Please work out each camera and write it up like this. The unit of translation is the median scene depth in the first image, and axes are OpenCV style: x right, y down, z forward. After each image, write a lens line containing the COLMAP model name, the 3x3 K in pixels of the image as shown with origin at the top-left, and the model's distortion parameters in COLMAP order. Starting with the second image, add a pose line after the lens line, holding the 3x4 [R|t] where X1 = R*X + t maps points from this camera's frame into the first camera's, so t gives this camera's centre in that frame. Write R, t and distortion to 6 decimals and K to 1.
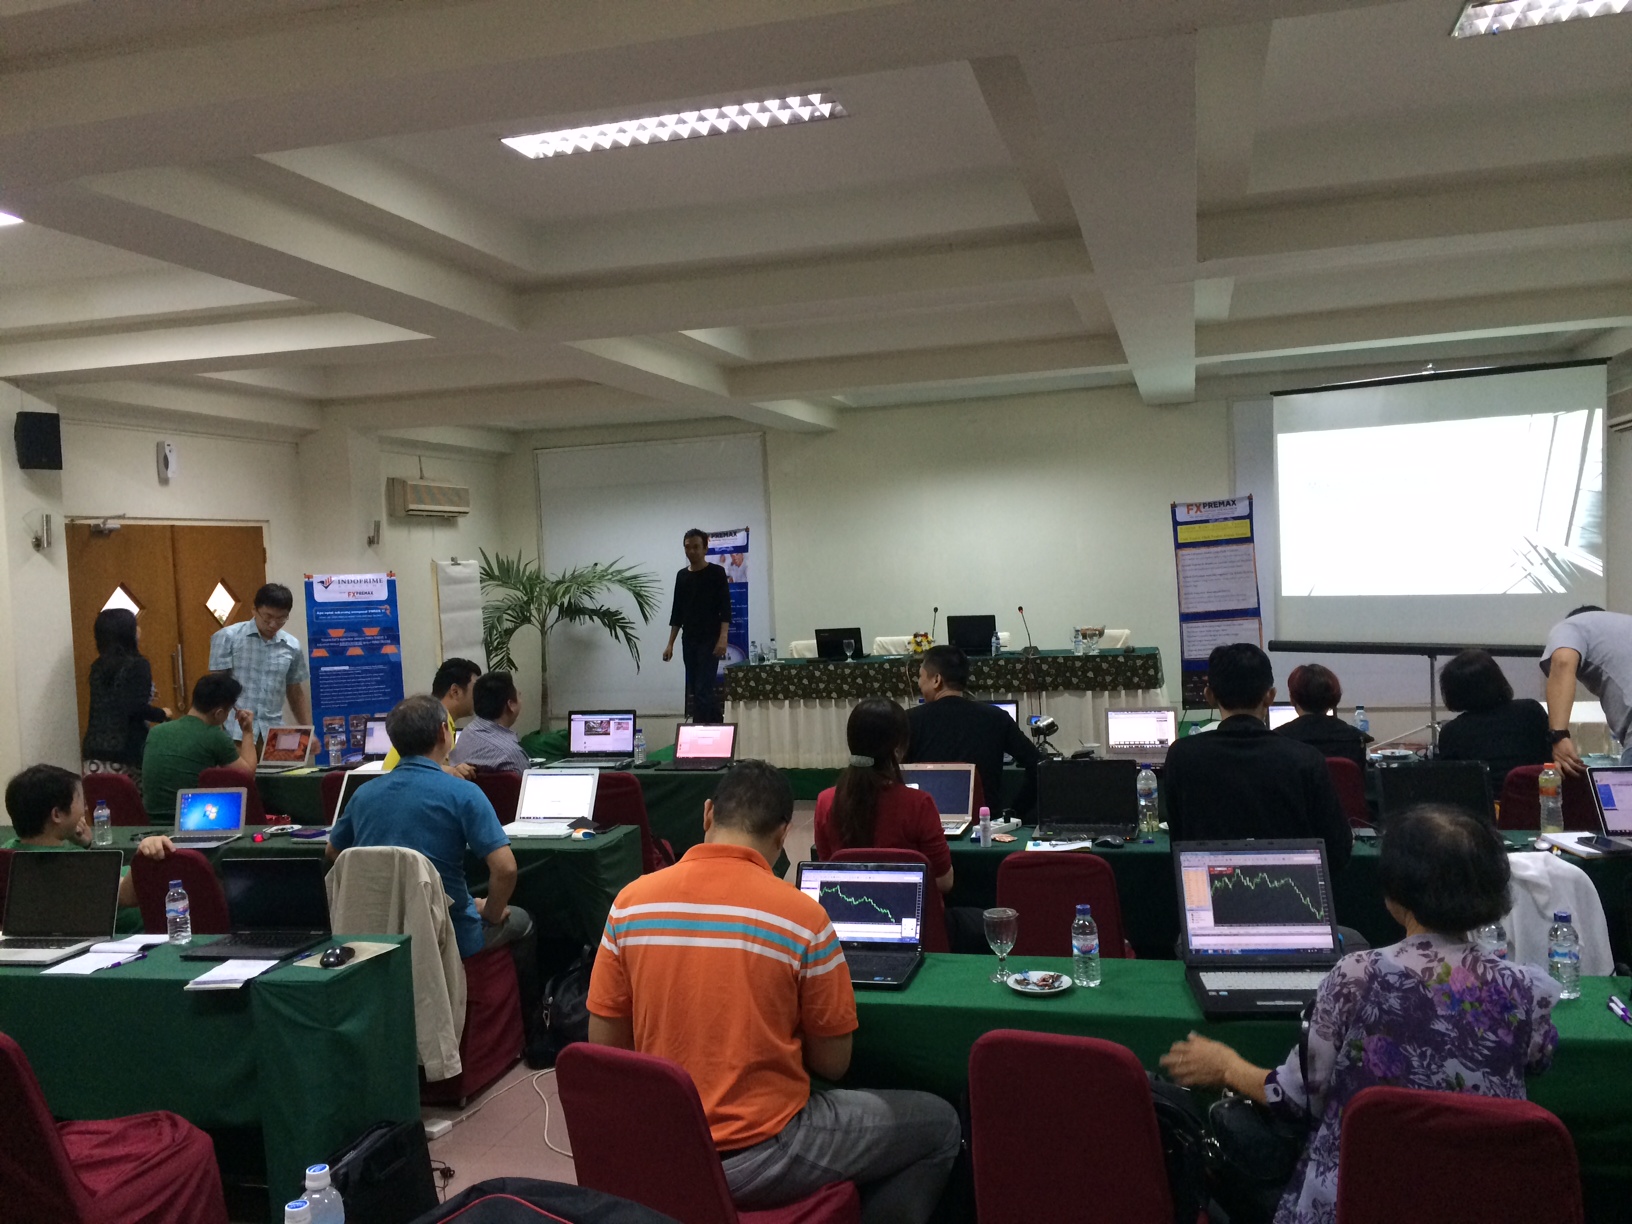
lens RADIAL K [[1389.9, 0, 821.7], [0, 1389.9, 618.1], [0, 0, 1]] dist [0.089697, -0.106857]
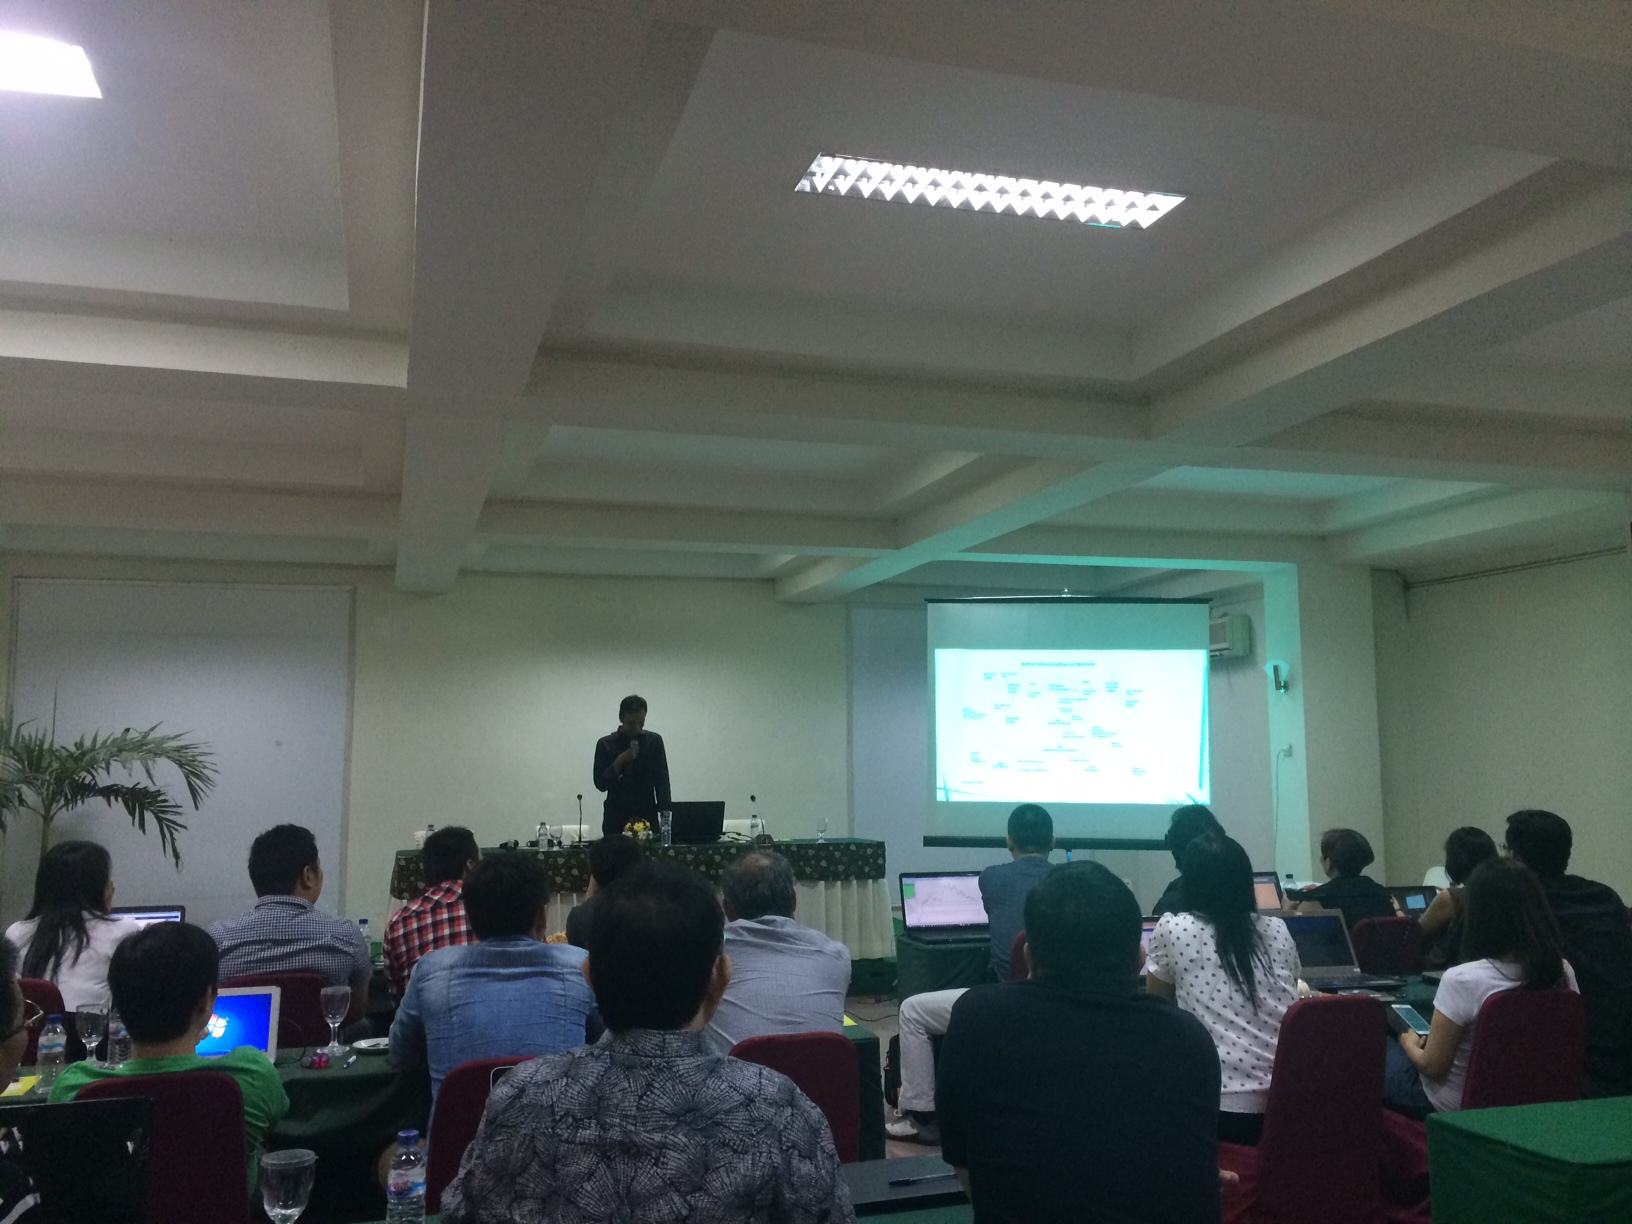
lens RADIAL K [[1389.9, 0, 821.1], [0, 1389.9, 620.9], [0, 0, 1]] dist [0.089697, -0.106857]
pose [[0.842882, 0.099307, 0.528856, -0.326396], [-0.011274, 0.985866, -0.167156, 0.035438], [-0.537981, 0.134931, 0.832088, 0.176894]]
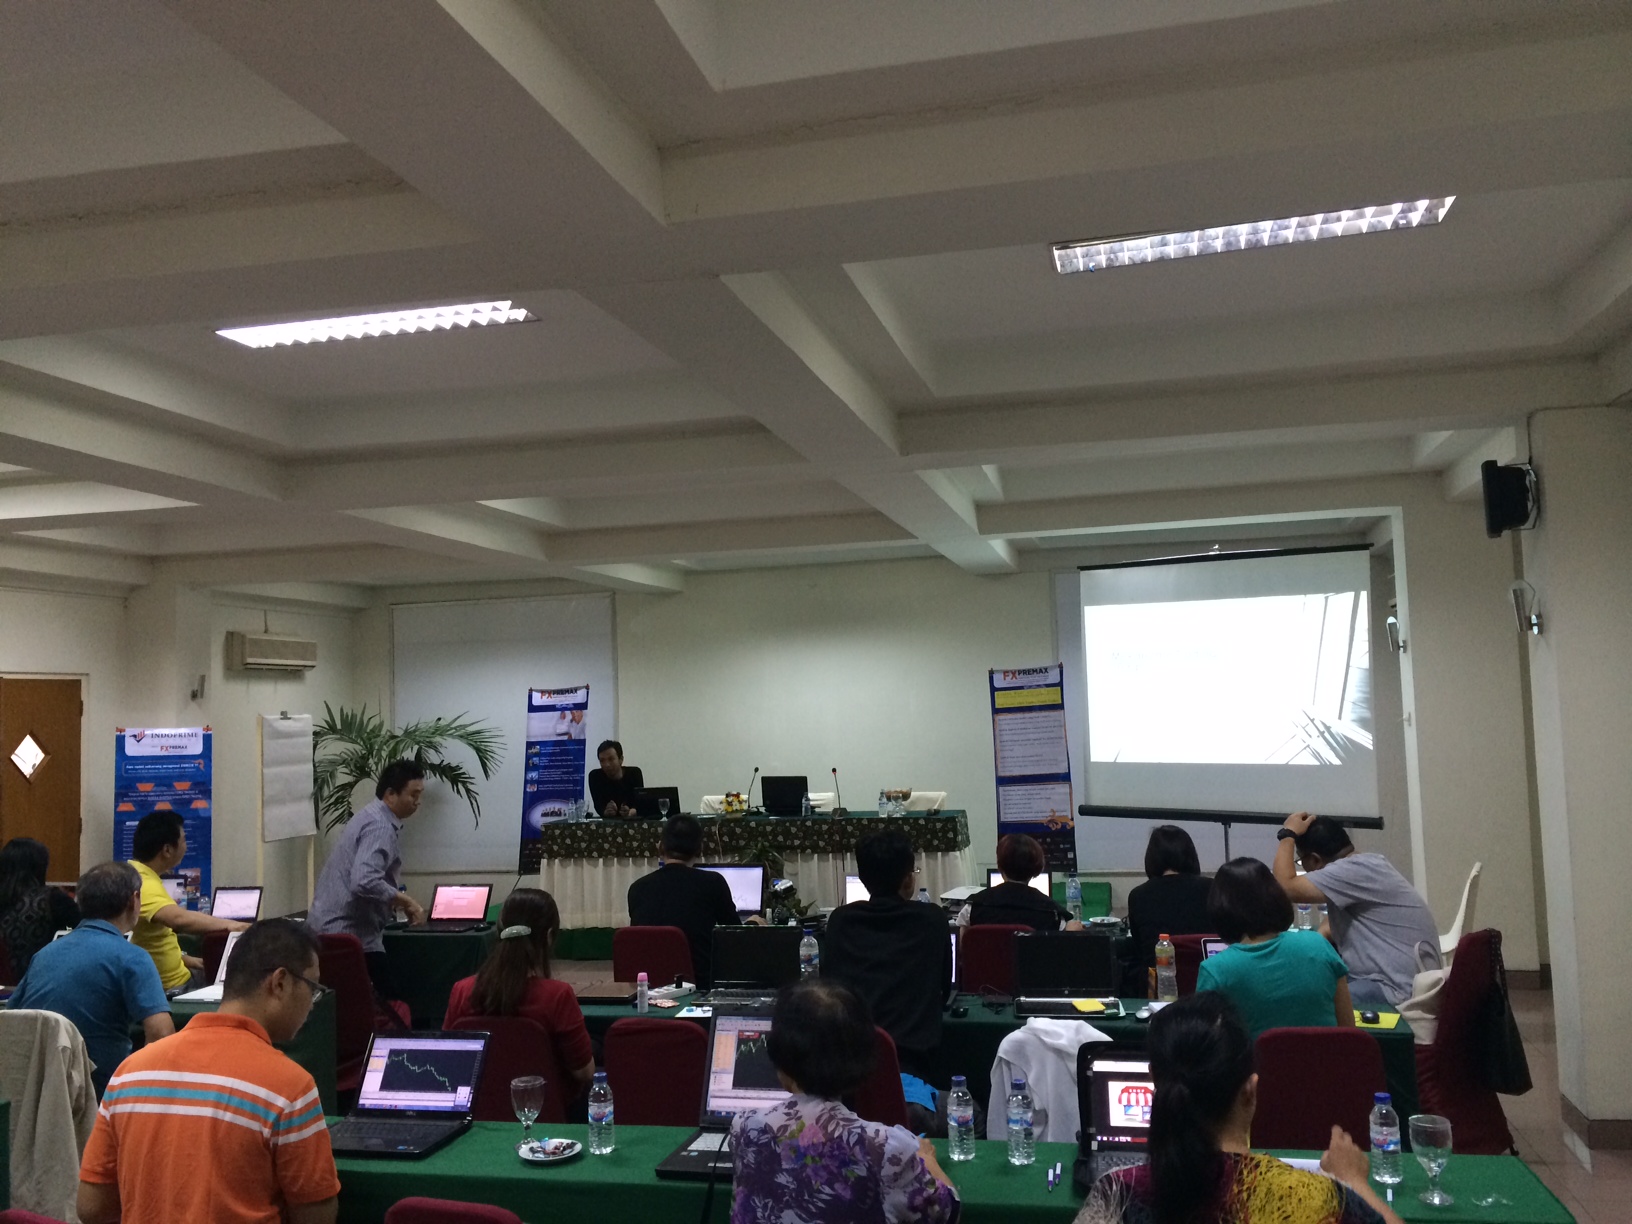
lens RADIAL K [[1389.9, 0, 827.7], [0, 1389.9, 610.8], [0, 0, 1]] dist [0.089697, -0.106857]
pose [[0.999229, 0.018582, 0.034576, 0.104388], [-0.014548, 0.993435, -0.113473, -0.007211], [-0.036457, 0.112882, 0.992939, -0.031188]]
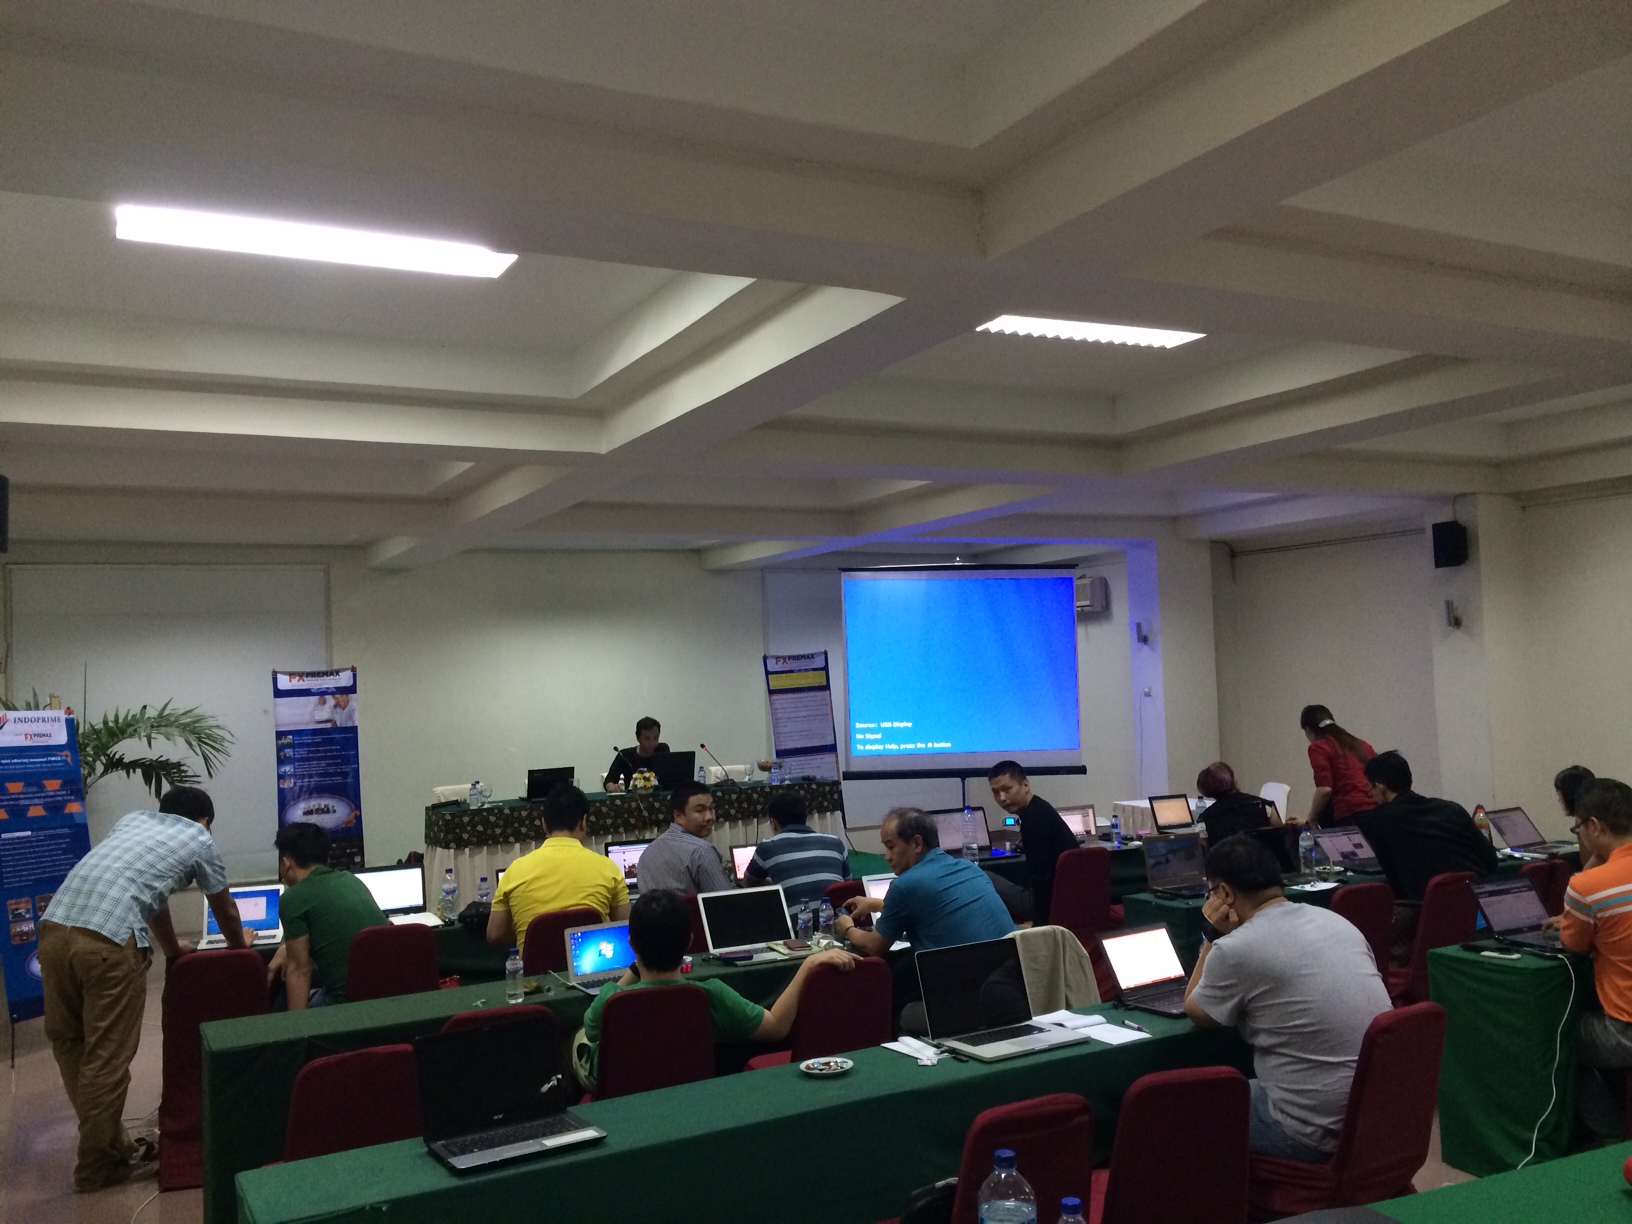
lens RADIAL K [[1389.9, 0, 822.0], [0, 1389.9, 613.6], [0, 0, 1]] dist [0.089697, -0.106857]
pose [[0.730360, 0.054704, 0.680868, -0.561406], [0.031049, 0.993099, -0.113096, 0.017461], [-0.682356, 0.103741, 0.723621, 0.140888]]
